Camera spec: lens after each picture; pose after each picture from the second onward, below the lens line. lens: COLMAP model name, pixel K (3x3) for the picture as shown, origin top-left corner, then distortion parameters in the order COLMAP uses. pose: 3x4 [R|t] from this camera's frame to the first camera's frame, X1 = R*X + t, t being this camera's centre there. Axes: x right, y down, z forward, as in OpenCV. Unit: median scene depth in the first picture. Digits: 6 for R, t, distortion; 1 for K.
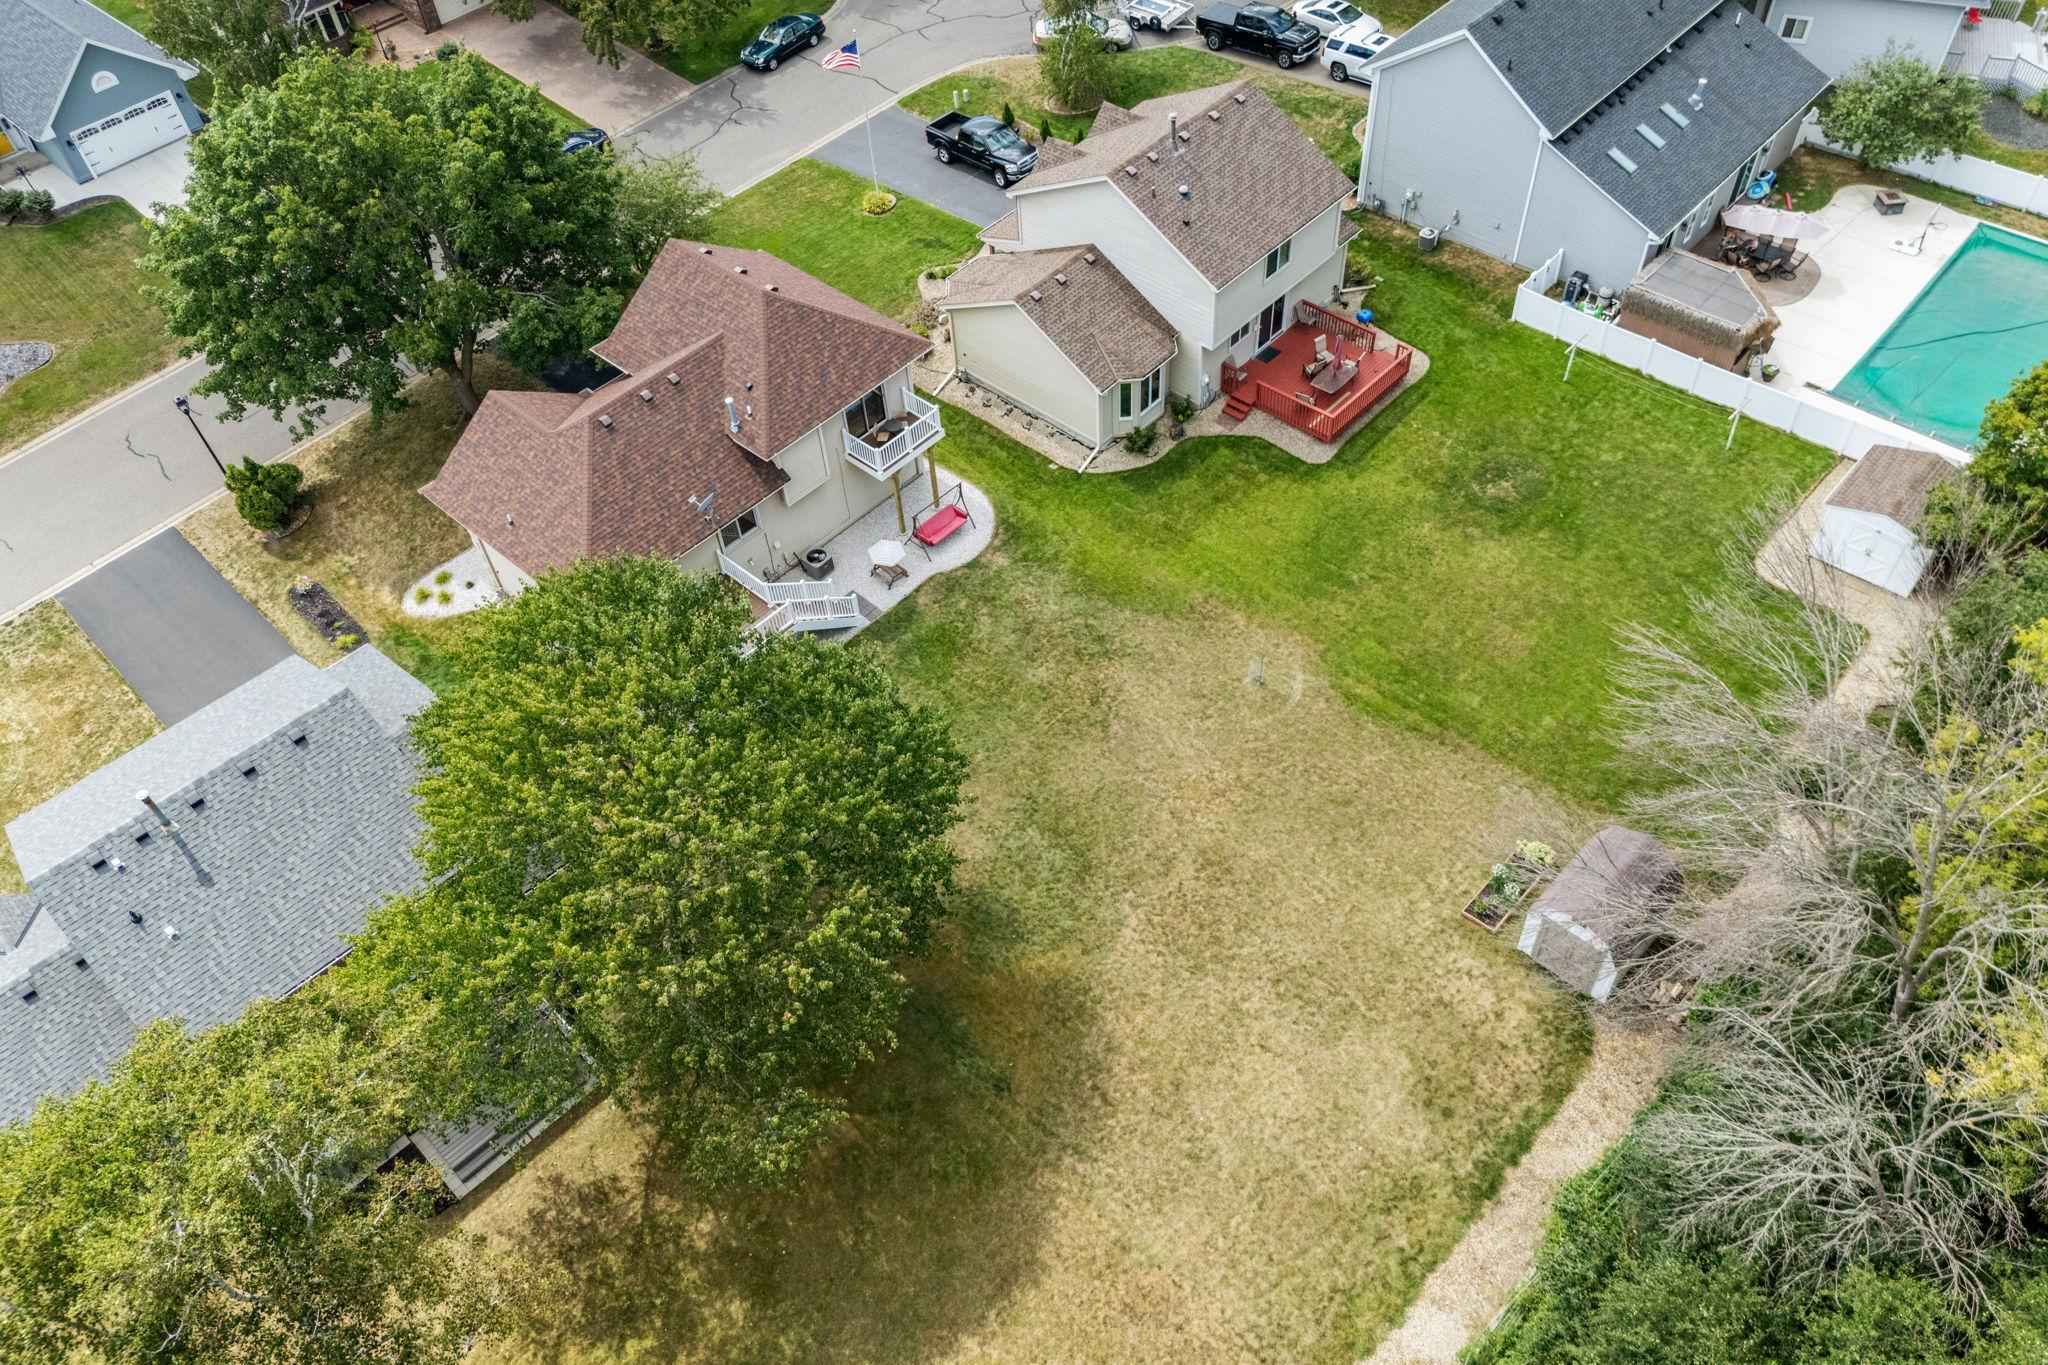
lens RADIAL K [[1536.7, 0, 1024.0], [0, 1536.7, 682.5], [0, 0, 1]] dist [0.075389, -0.084969]
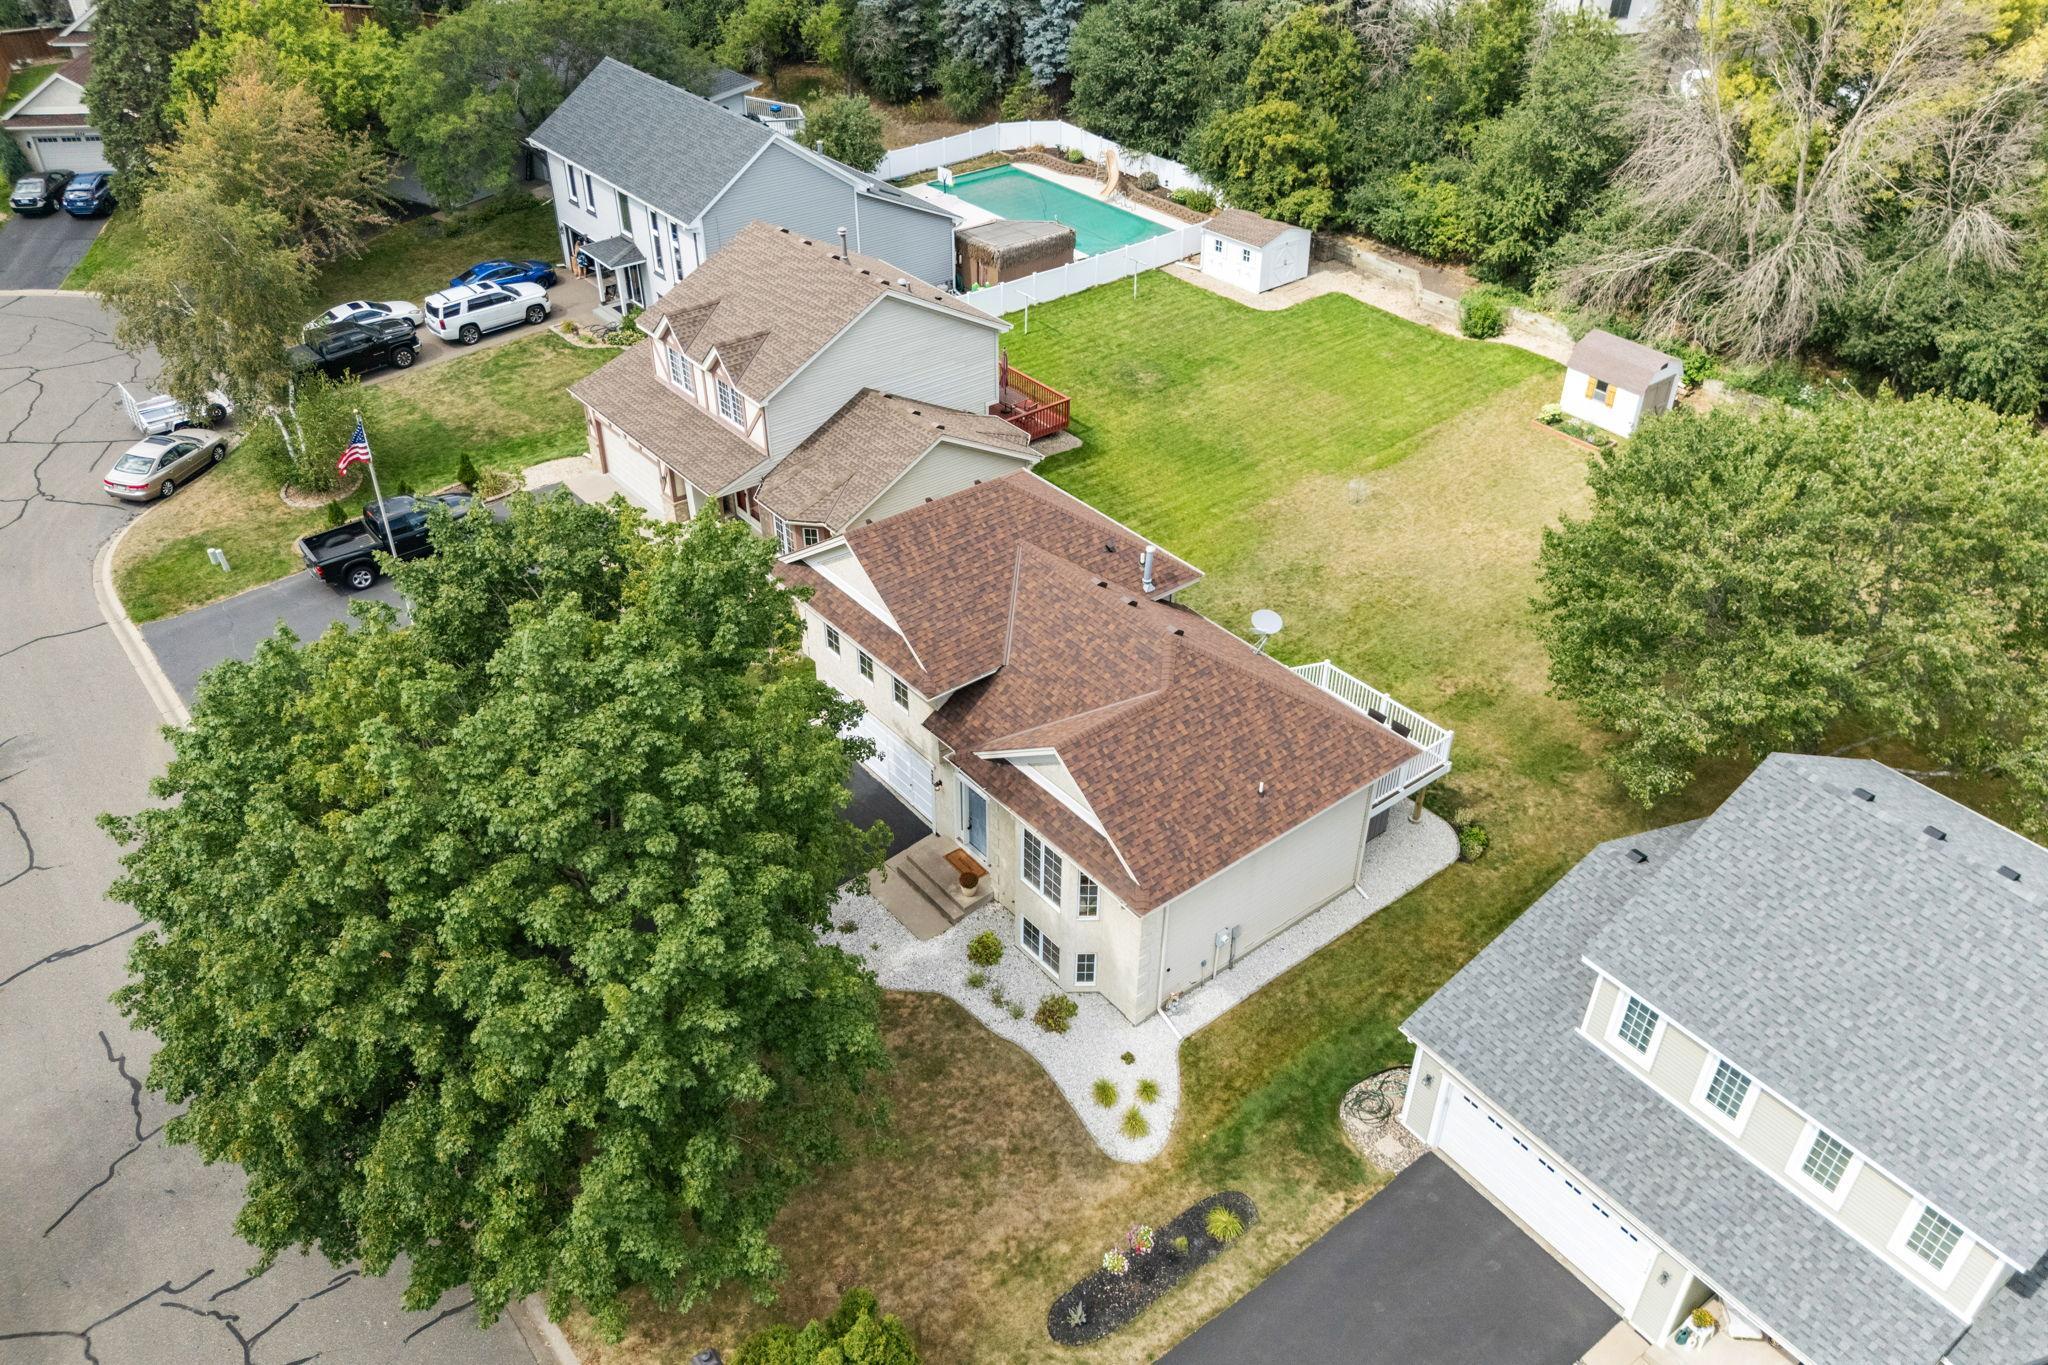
lens RADIAL K [[1536.7, 0, 1024.0], [0, 1536.7, 682.5], [0, 0, 1]] dist [0.075389, -0.084969]
pose [[0.152169, -0.529736, 0.834401, -0.762379], [0.738461, 0.622050, 0.260248, -0.334012], [-0.656902, 0.576571, 0.485846, 0.592123]]
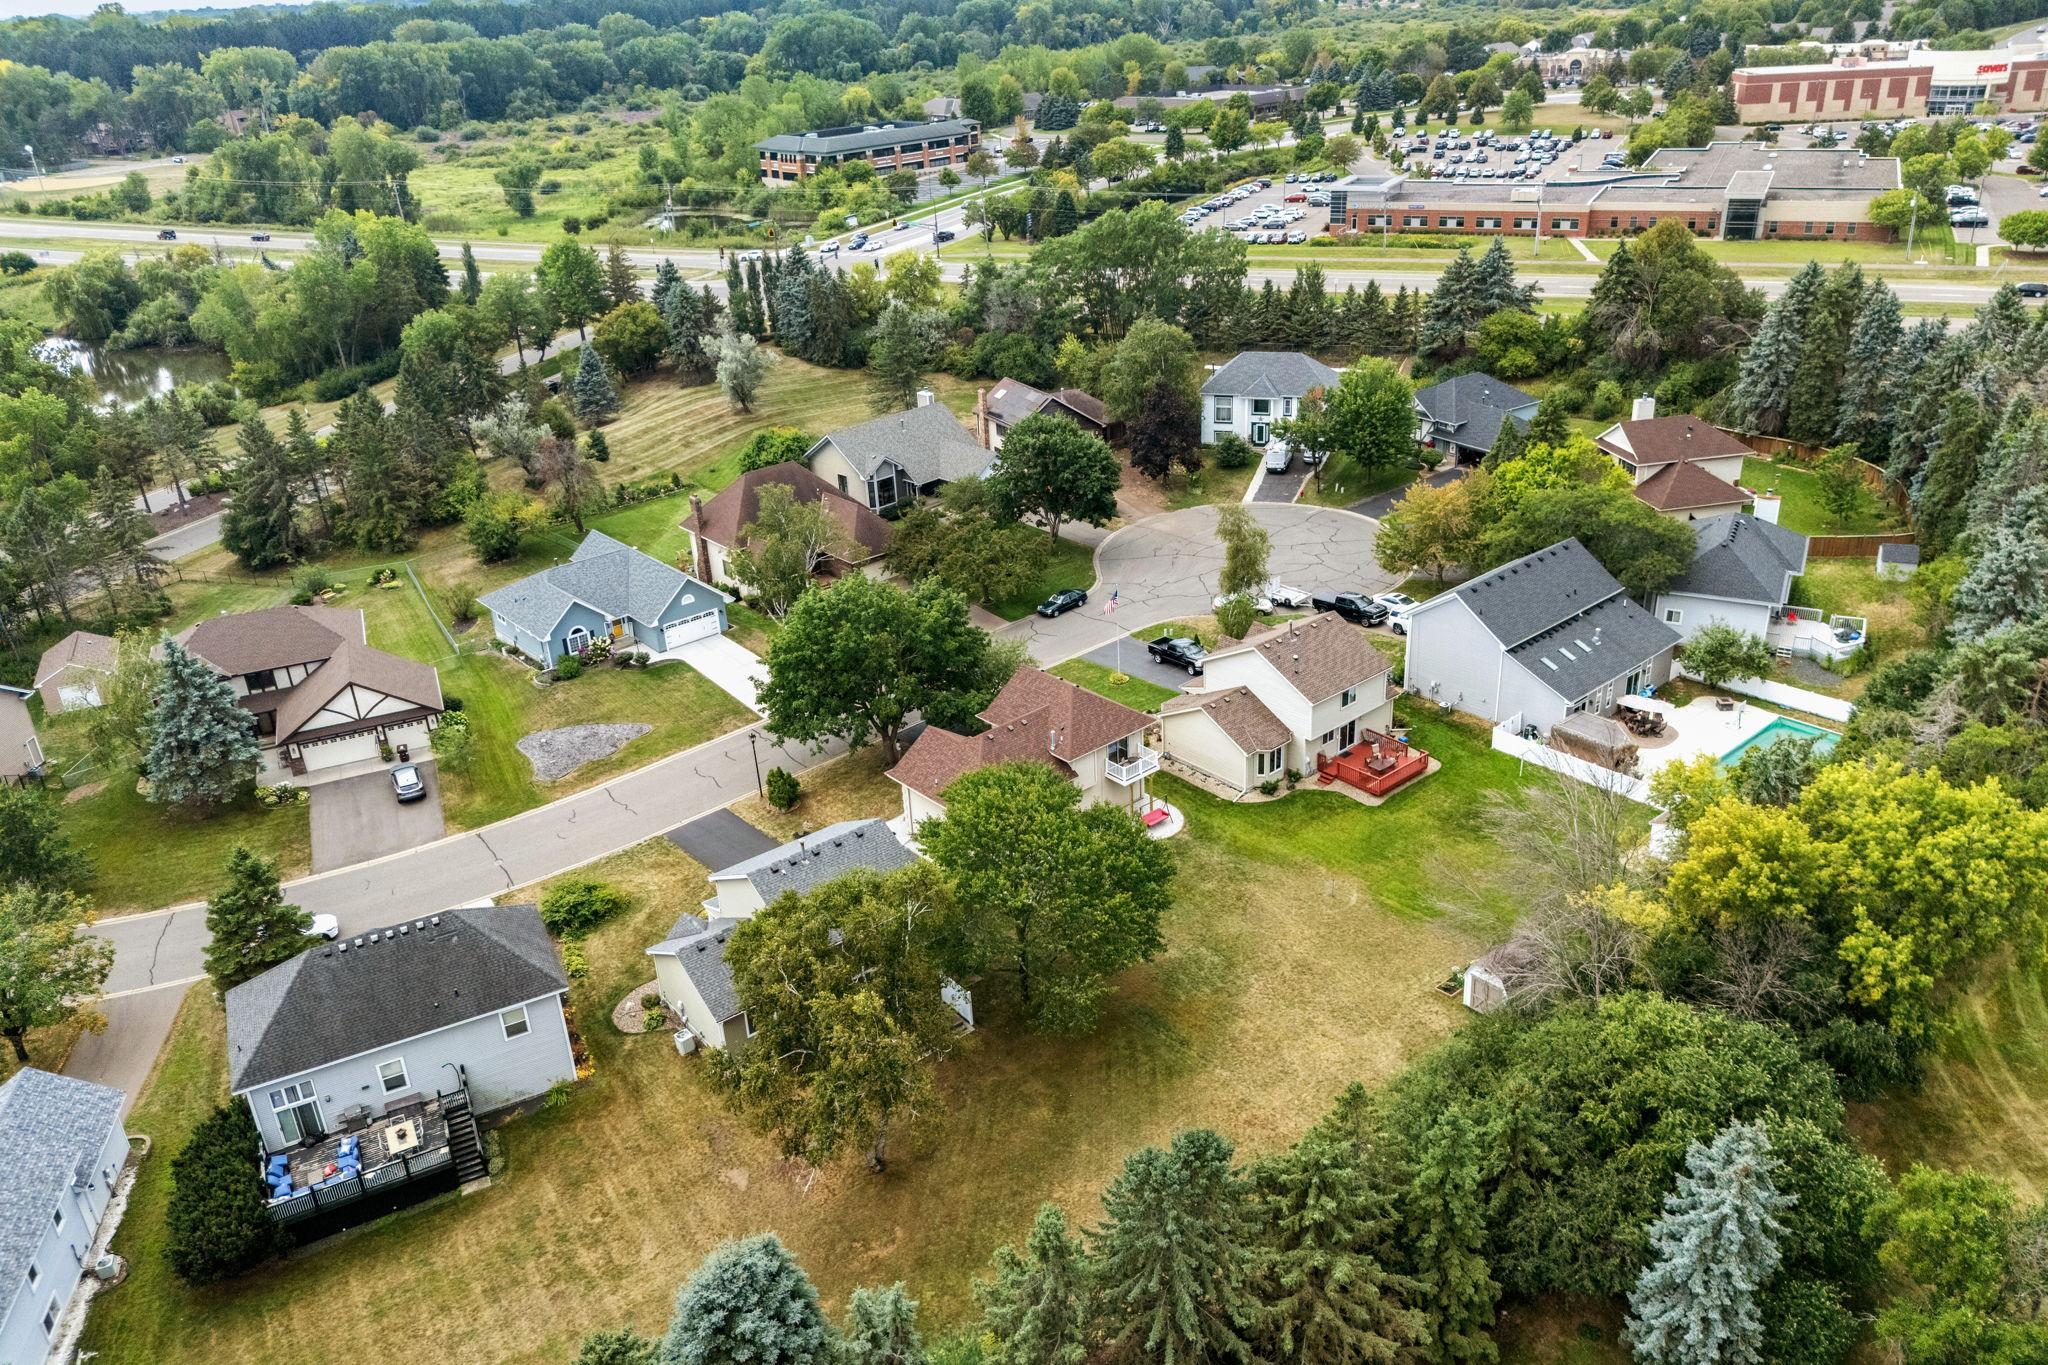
lens RADIAL K [[1536.7, 0, 1024.0], [0, 1536.7, 682.5], [0, 0, 1]] dist [0.075389, -0.084969]
pose [[0.993055, 0.051837, -0.105613, -0.022524], [-0.089557, 0.915220, -0.392877, 0.438666], [0.076294, 0.399607, 0.913506, -0.659821]]
